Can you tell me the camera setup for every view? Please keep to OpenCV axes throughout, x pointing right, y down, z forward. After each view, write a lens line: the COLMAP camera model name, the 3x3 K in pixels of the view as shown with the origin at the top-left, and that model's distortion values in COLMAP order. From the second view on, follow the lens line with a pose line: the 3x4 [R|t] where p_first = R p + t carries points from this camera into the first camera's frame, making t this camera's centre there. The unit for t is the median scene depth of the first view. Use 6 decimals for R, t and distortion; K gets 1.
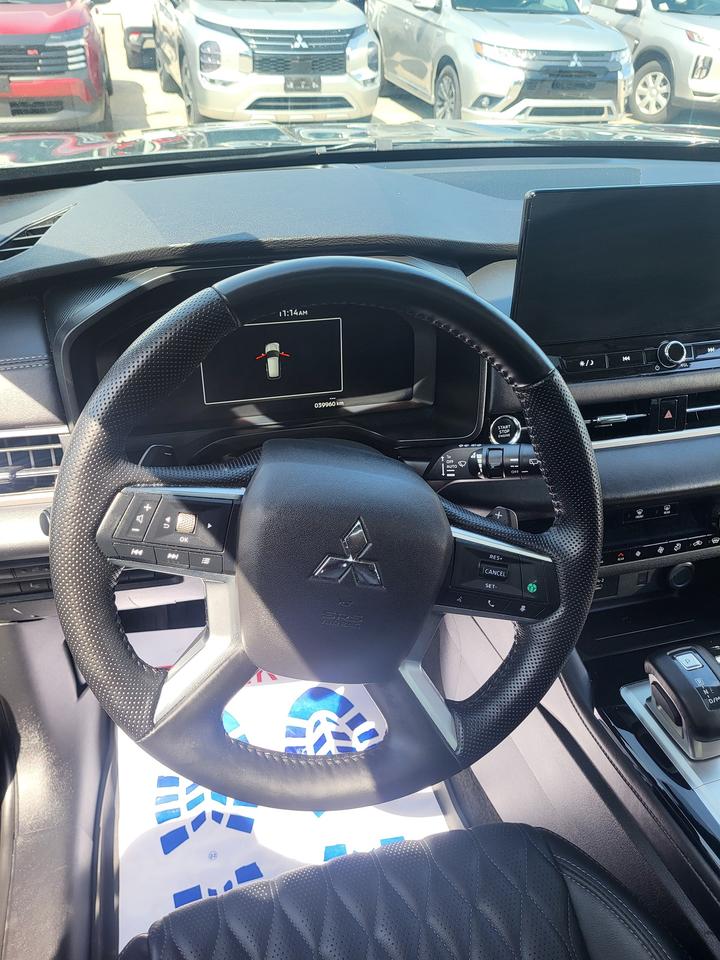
lens RADIAL K [[748.3, 0, 355.5], [0, 748.3, 465.0], [0, 0, 1]] dist [0.027771, -0.035211]
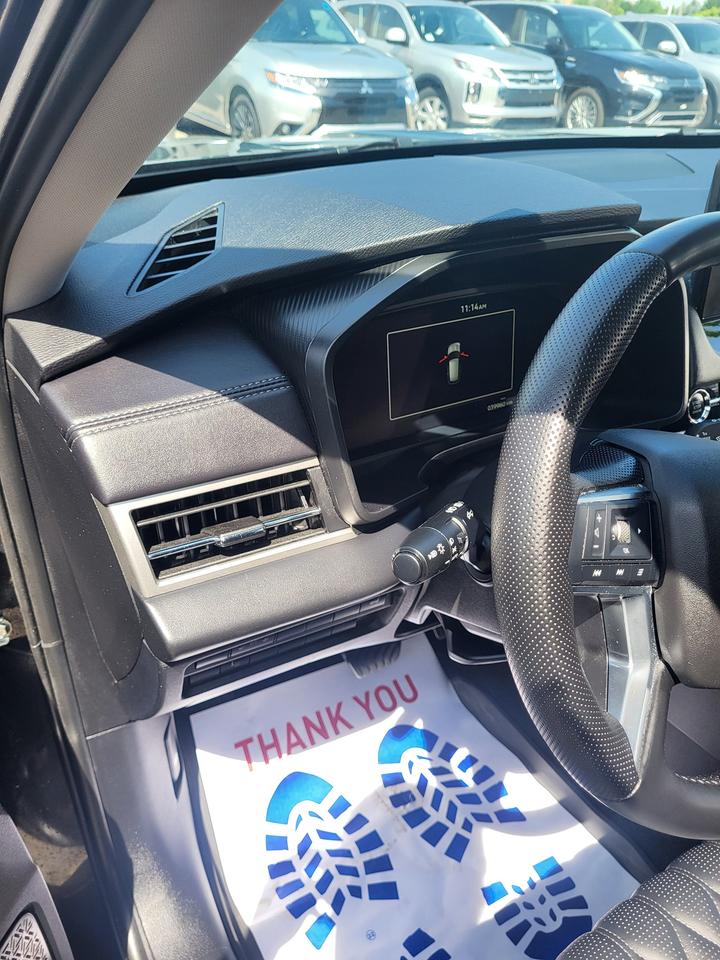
lens RADIAL K [[748.3, 0, 361.3], [0, 748.3, 475.3], [0, 0, 1]] dist [0.027771, -0.035211]
pose [[0.957650, -0.146387, 0.247945, -0.419708], [0.152712, 0.988250, -0.006364, -0.015670], [-0.244100, 0.043959, 0.968753, 0.147316]]
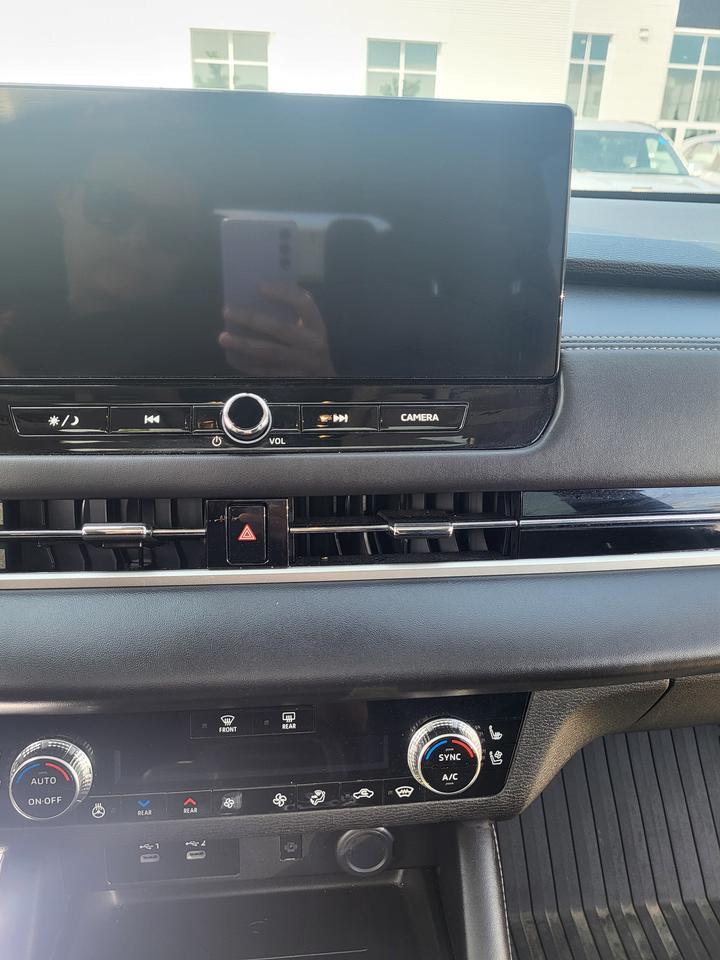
lens RADIAL K [[748.3, 0, 367.2], [0, 748.3, 471.2], [0, 0, 1]] dist [0.027771, -0.035211]
pose [[0.986206, 0.063616, -0.152811, 0.535090], [-0.090832, 0.979771, -0.178321, -0.022810], [0.138376, 0.189742, 0.972034, 0.462973]]
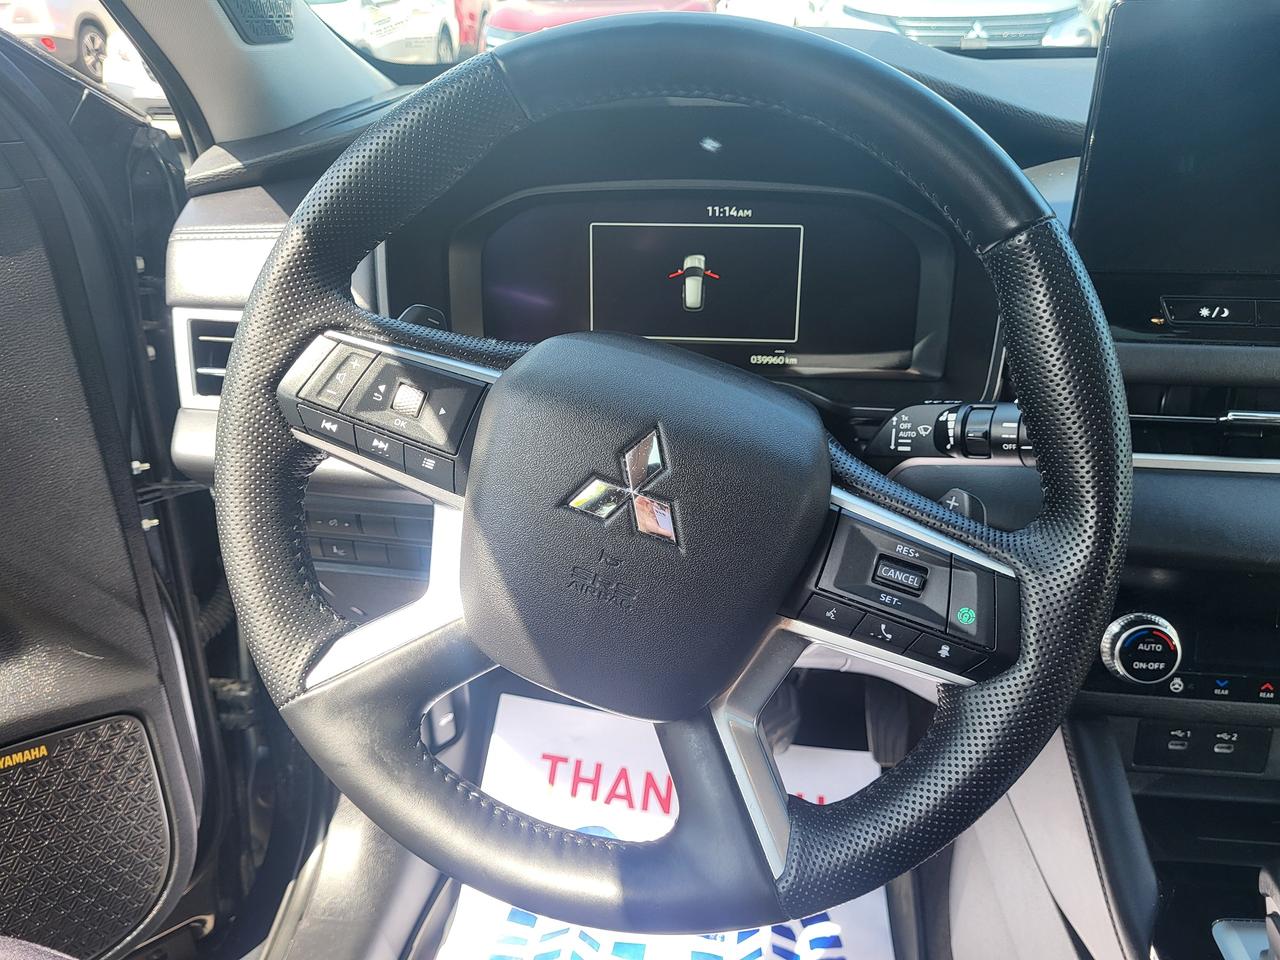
lens RADIAL K [[997.7, 0, 627.1], [0, 997.7, 475.5], [0, 0, 1]] dist [0.027771, -0.035211]
pose [[0.922404, 0.129773, -0.363772, 0.170373], [-0.172262, 0.981223, -0.086754, 0.111283], [0.345683, 0.142687, 0.927439, 0.149287]]
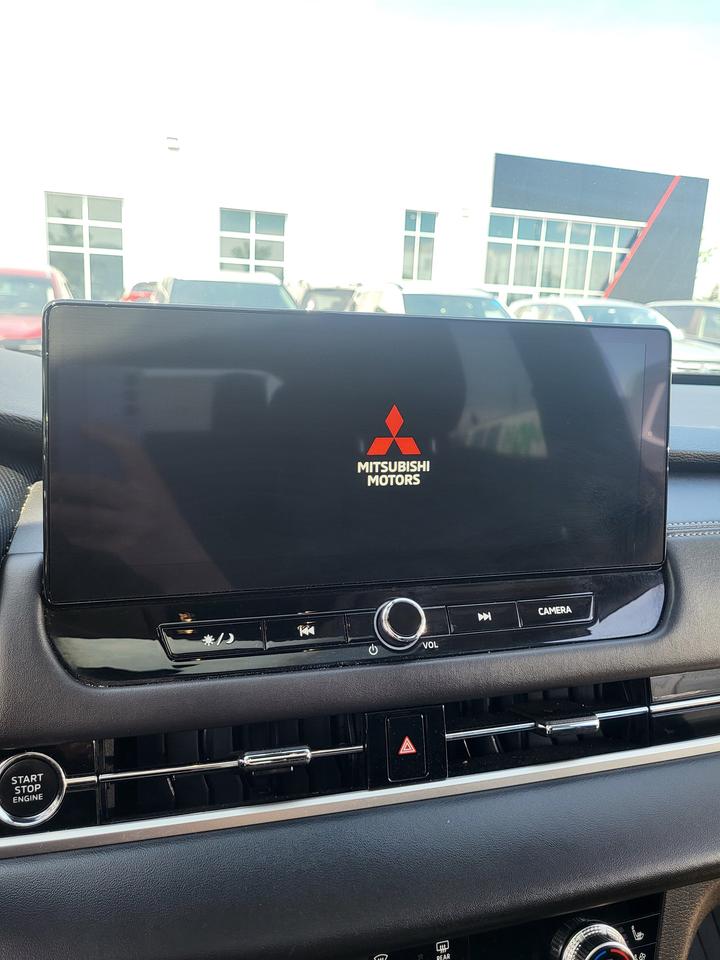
lens RADIAL K [[748.3, 0, 356.4], [0, 748.3, 481.4], [0, 0, 1]] dist [0.027771, -0.035211]
pose [[0.999801, 0.009242, 0.017675, 0.346350], [-0.002399, 0.935439, -0.353480, -0.051759], [-0.019801, 0.353368, 0.935275, 0.440830]]
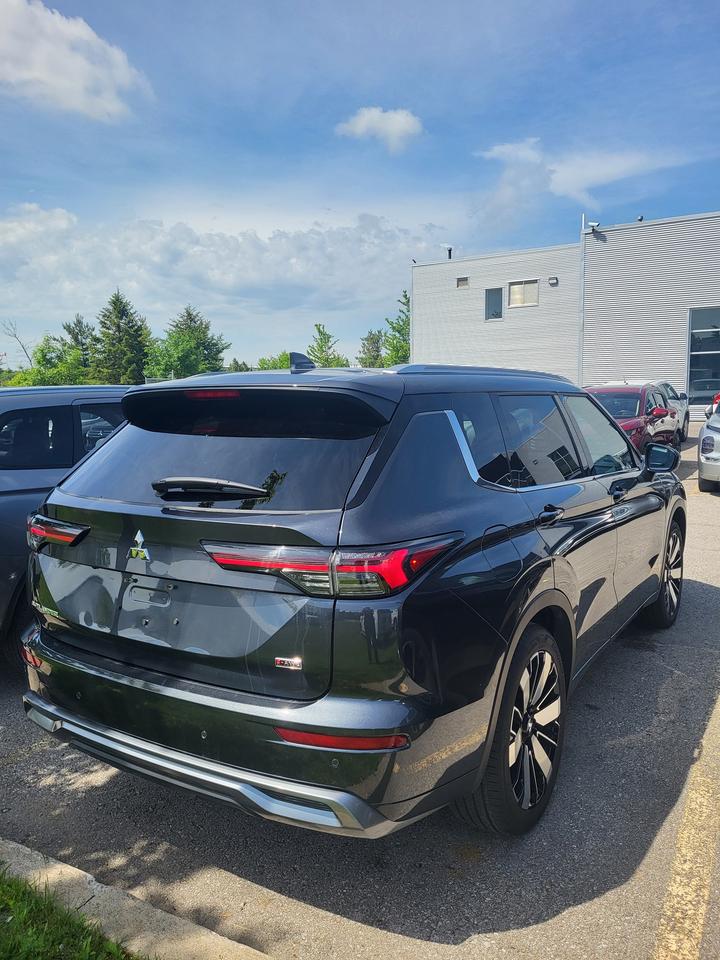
lens RADIAL K [[748.3, 0, 351.9], [0, 748.3, 458.4], [0, 0, 1]] dist [0.027771, -0.035211]
pose [[0.658929, 0.015028, -0.752055, 4.108636], [-0.368530, 0.878036, -0.305350, 2.032588], [0.655742, 0.478359, 0.584102, -3.413886]]
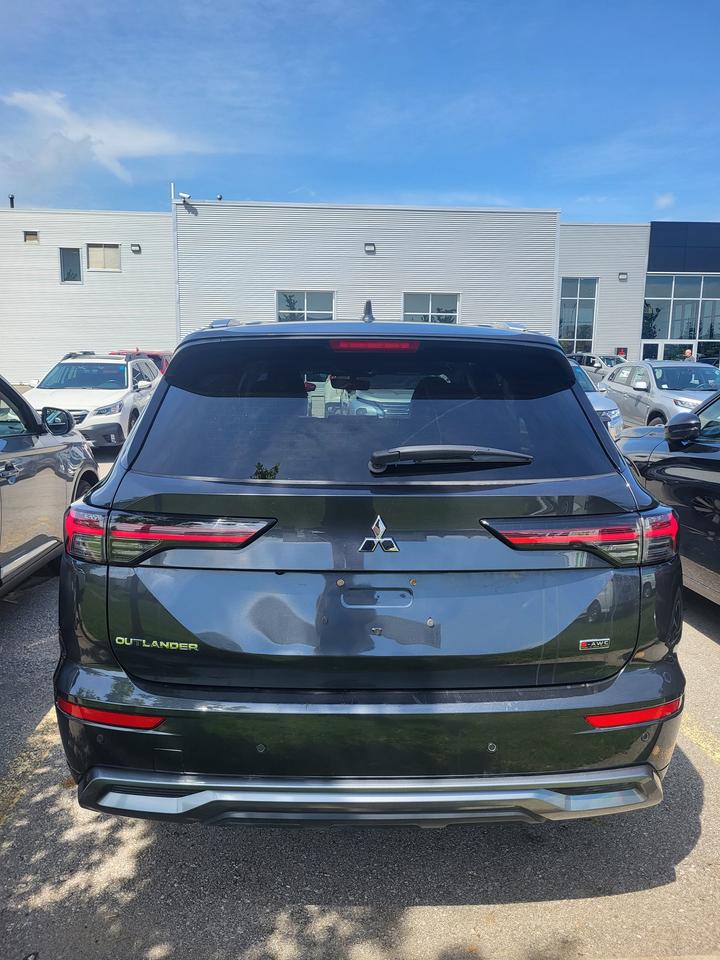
lens RADIAL K [[748.3, 0, 359.9], [0, 748.3, 463.2], [0, 0, 1]] dist [0.027771, -0.035211]
pose [[0.971089, 0.008587, -0.238564, 1.851337], [-0.110904, 0.901185, -0.419005, 2.505538], [0.211392, 0.433349, 0.876083, -4.180822]]
